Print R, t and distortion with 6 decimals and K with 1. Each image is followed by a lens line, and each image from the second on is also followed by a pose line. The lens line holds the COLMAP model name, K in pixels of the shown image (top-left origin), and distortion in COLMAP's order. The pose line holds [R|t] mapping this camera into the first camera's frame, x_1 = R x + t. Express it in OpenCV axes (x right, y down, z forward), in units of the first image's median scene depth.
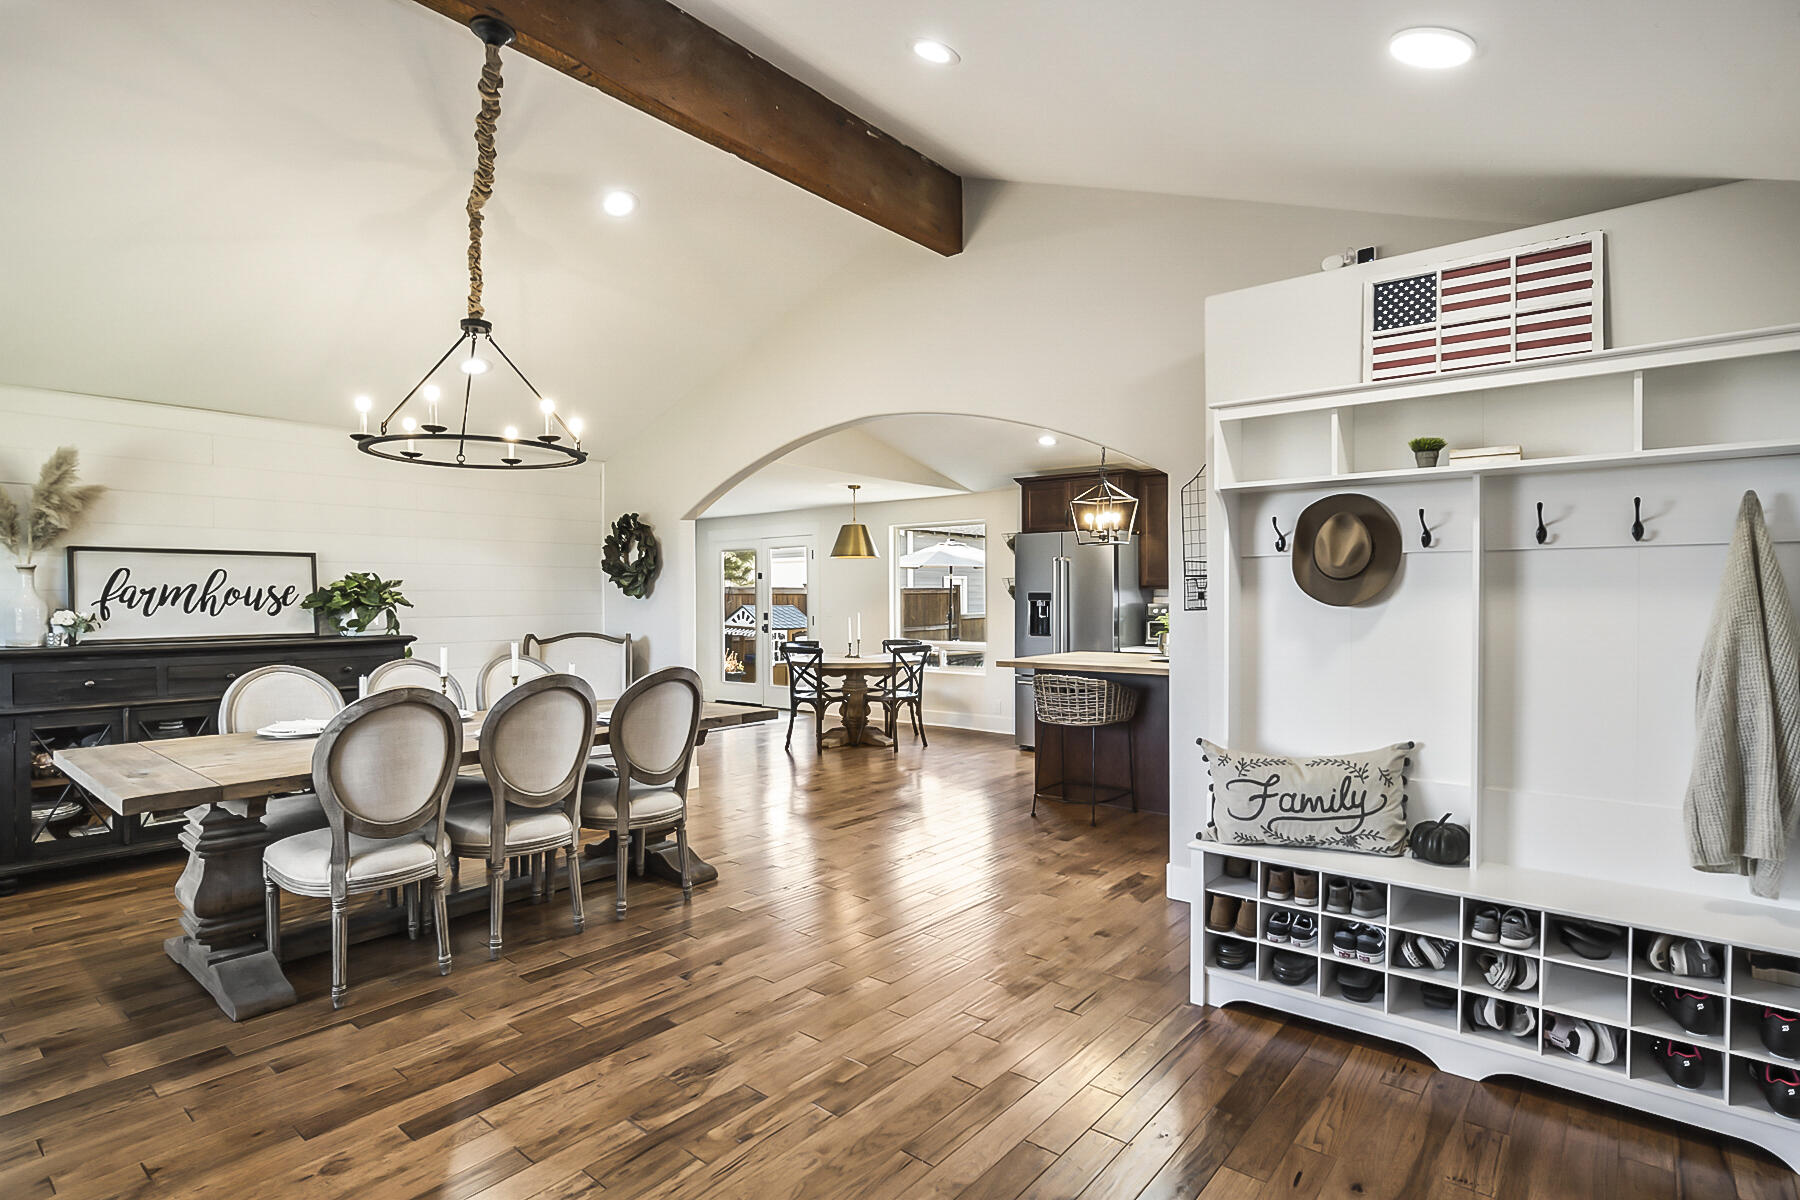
lens RADIAL K [[903.5, 0, 903.2], [0, 903.5, 603.0], [0, 0, 1]] dist [-0.005531, 0.000120]
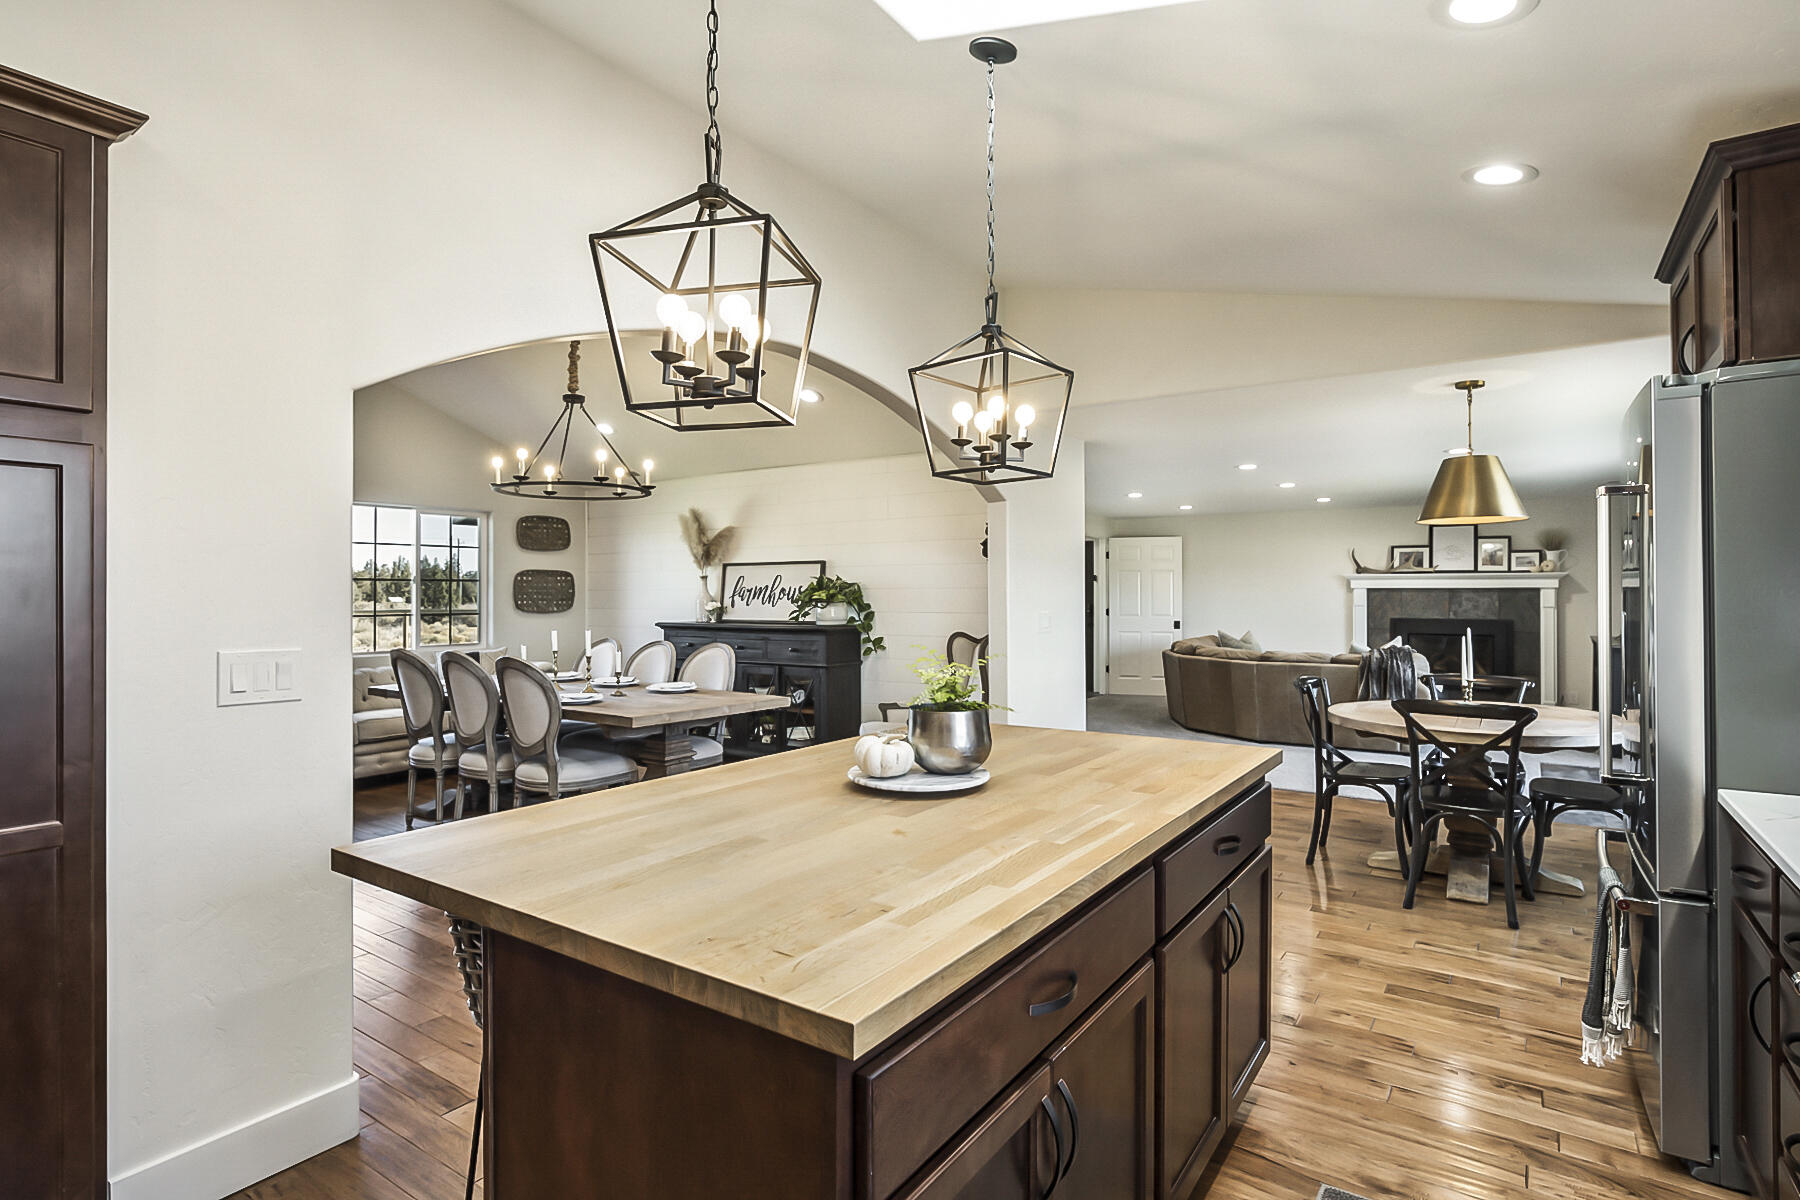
lens RADIAL K [[922.9, 0, 893.6], [0, 922.9, 587.1], [0, 0, 1]] dist [-0.013687, 0.000363]
pose [[0.082784, -0.000427, -0.996567, 0.783649], [-0.006163, 0.999981, -0.000940, -0.018128], [0.996548, 0.006219, 0.082780, 1.109155]]
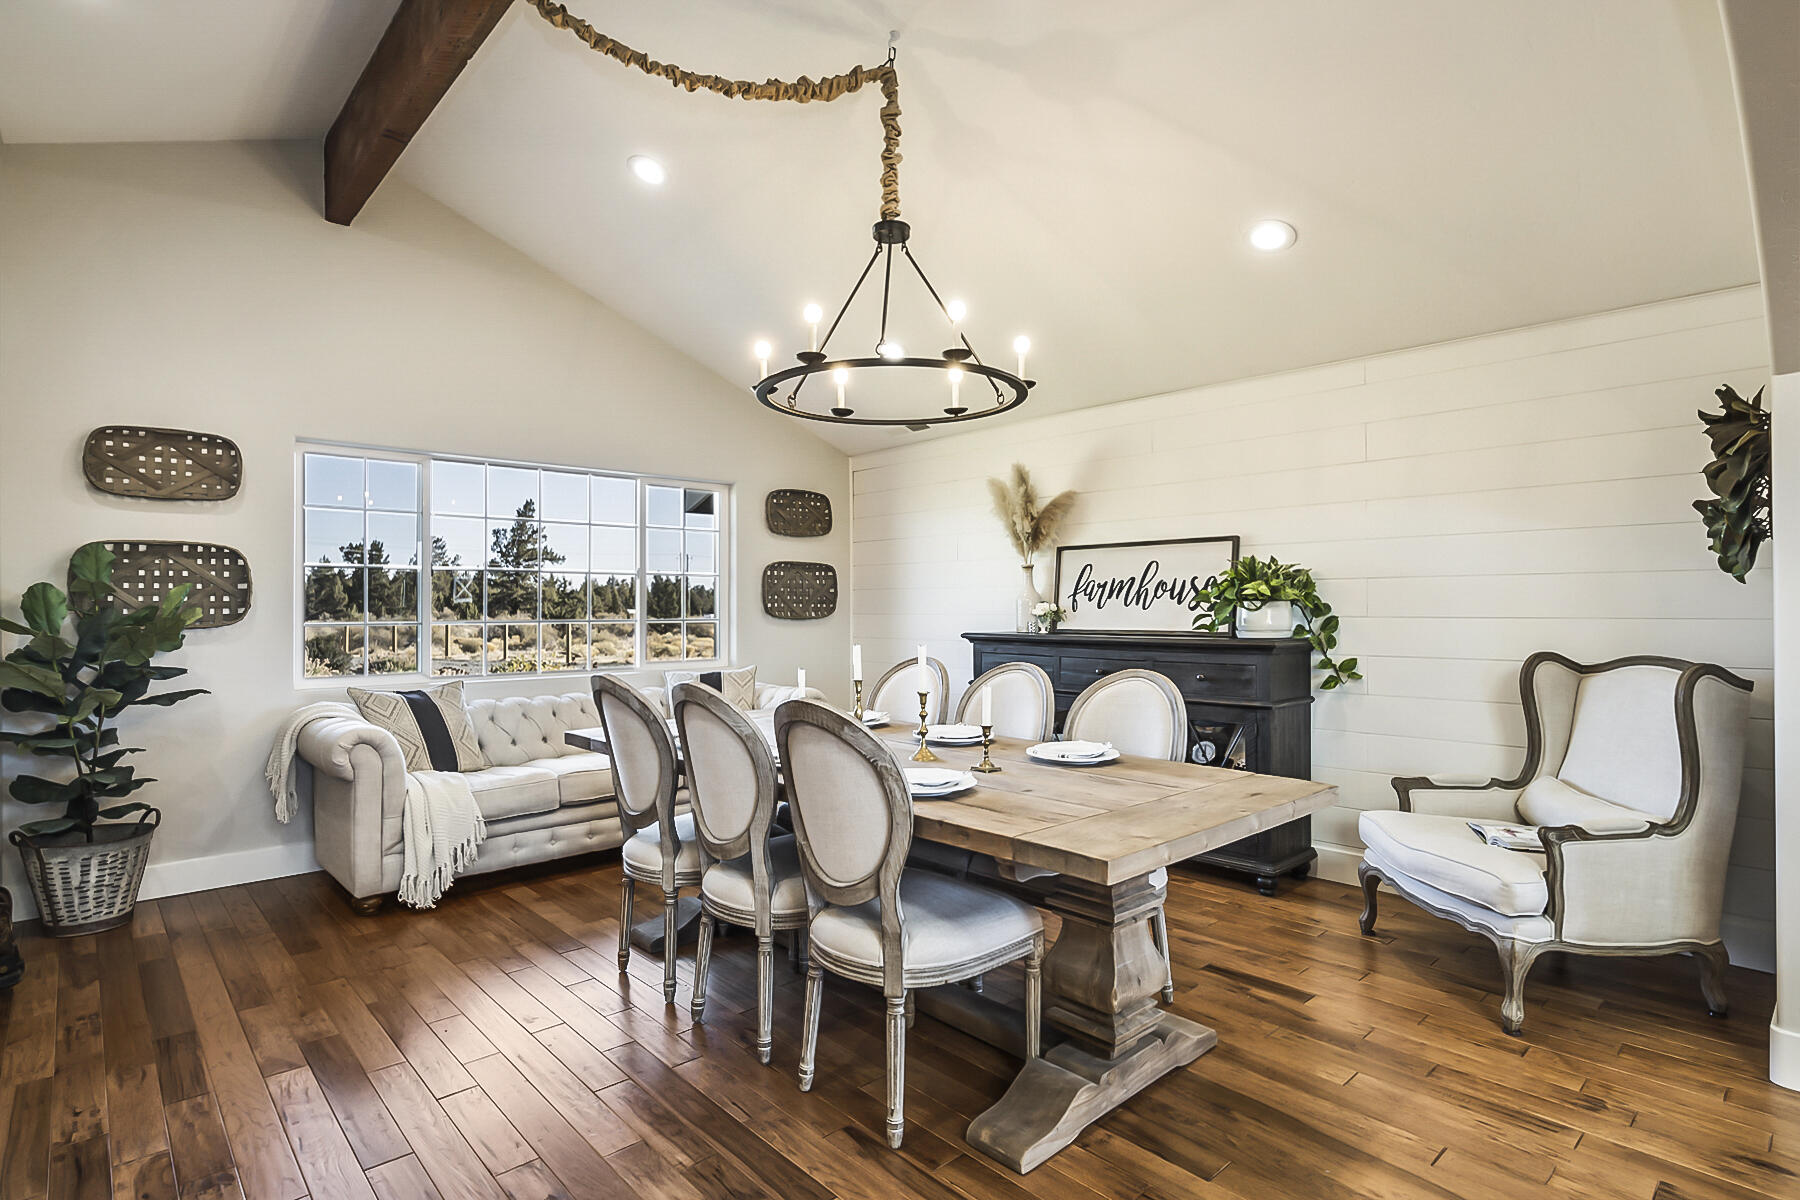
lens RADIAL K [[910.1, 0, 898.3], [0, 910.1, 604.2], [0, 0, 1]] dist [-0.013435, 0.000971]
pose [[-0.130266, 0.002973, -0.991475, 0.240243], [-0.005618, 0.999977, 0.003737, 0.006696], [0.991463, 0.006057, -0.130246, 0.895832]]
